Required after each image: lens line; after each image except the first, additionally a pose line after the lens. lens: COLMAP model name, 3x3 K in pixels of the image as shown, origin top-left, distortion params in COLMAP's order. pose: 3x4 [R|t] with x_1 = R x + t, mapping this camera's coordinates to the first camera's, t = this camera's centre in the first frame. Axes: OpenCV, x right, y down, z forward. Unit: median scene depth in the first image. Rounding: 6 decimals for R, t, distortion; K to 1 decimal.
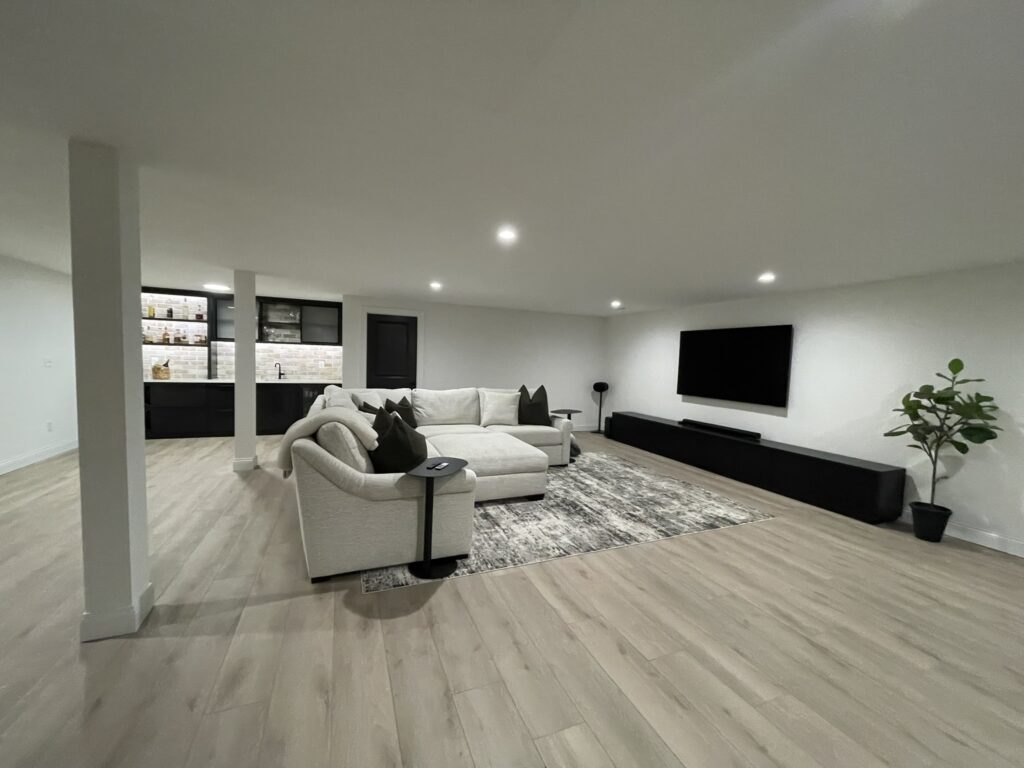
lens RADIAL K [[411.2, 0, 512.0], [0, 411.2, 384.0], [0, 0, 1]] dist [-0.003215, -0.001108]
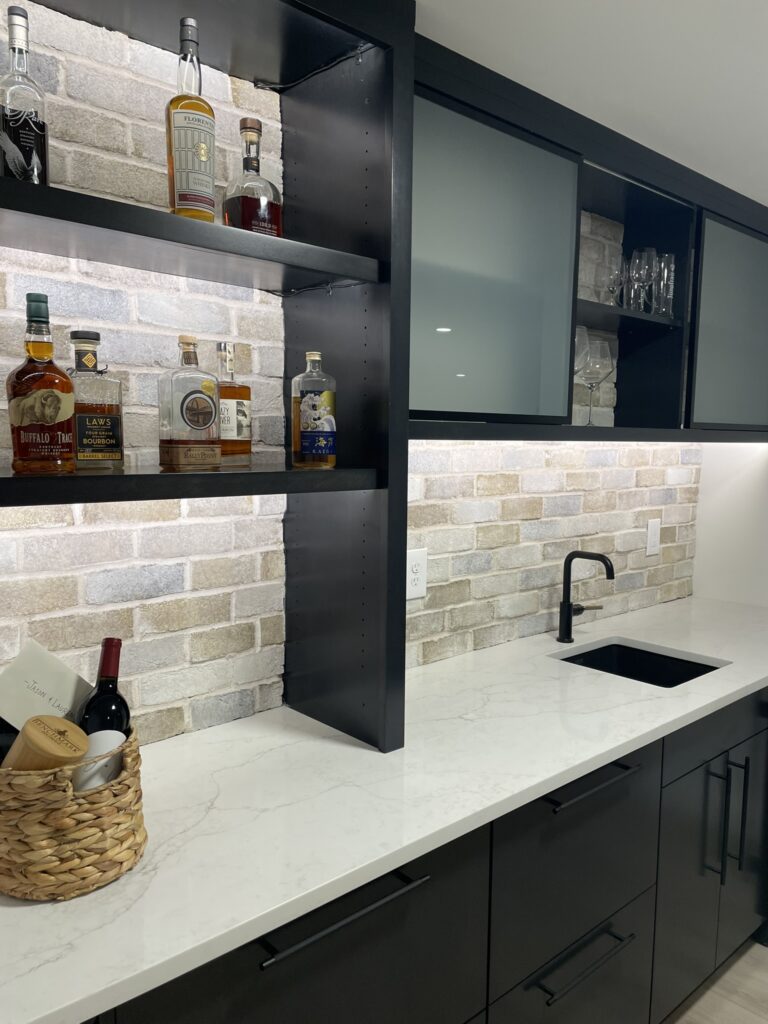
lens RADIAL K [[775.1, 0, 399.4], [0, 775.1, 527.8], [0, 0, 1]] dist [0.121384, -0.135960]
pose [[0.934482, -0.056284, 0.351533, -1.396459], [0.032633, 0.996809, 0.072850, -0.162102], [-0.354512, -0.056605, 0.933337, 1.339537]]
